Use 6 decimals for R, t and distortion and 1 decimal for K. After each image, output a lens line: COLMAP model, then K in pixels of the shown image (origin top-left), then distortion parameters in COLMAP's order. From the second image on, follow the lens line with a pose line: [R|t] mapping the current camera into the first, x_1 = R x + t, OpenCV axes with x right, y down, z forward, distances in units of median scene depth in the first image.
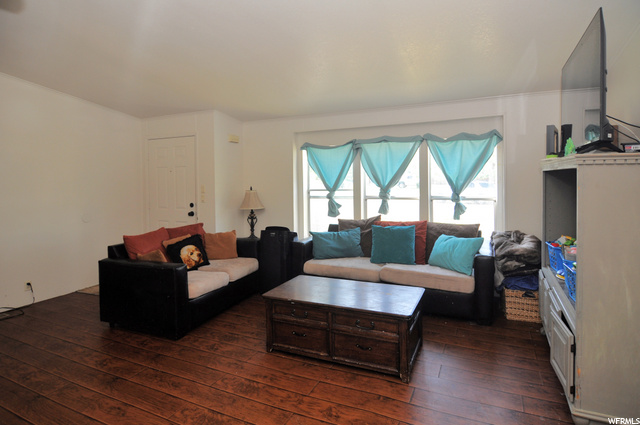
lens RADIAL K [[367.0, 0, 313.8], [0, 367.0, 185.2], [0, 0, 1]] dist [-0.003212, -0.000874]
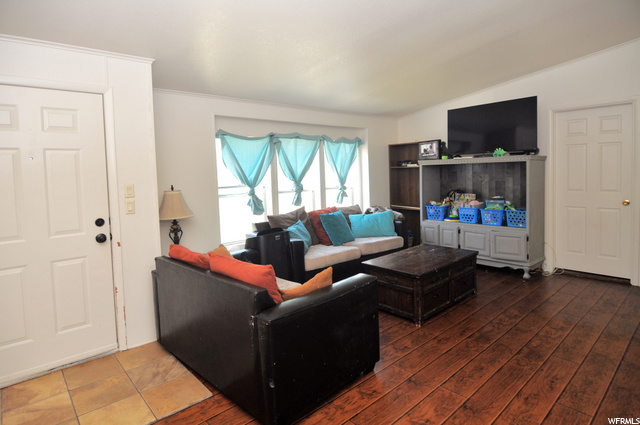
lens RADIAL K [[367.0, 0, 313.8], [0, 367.0, 185.2], [0, 0, 1]] dist [-0.003212, -0.000874]
pose [[0.365212, -0.027259, 0.930525, -0.791434], [0.041454, 0.999056, 0.012996, 0.006784], [-0.930001, 0.033828, 0.365997, 0.562379]]
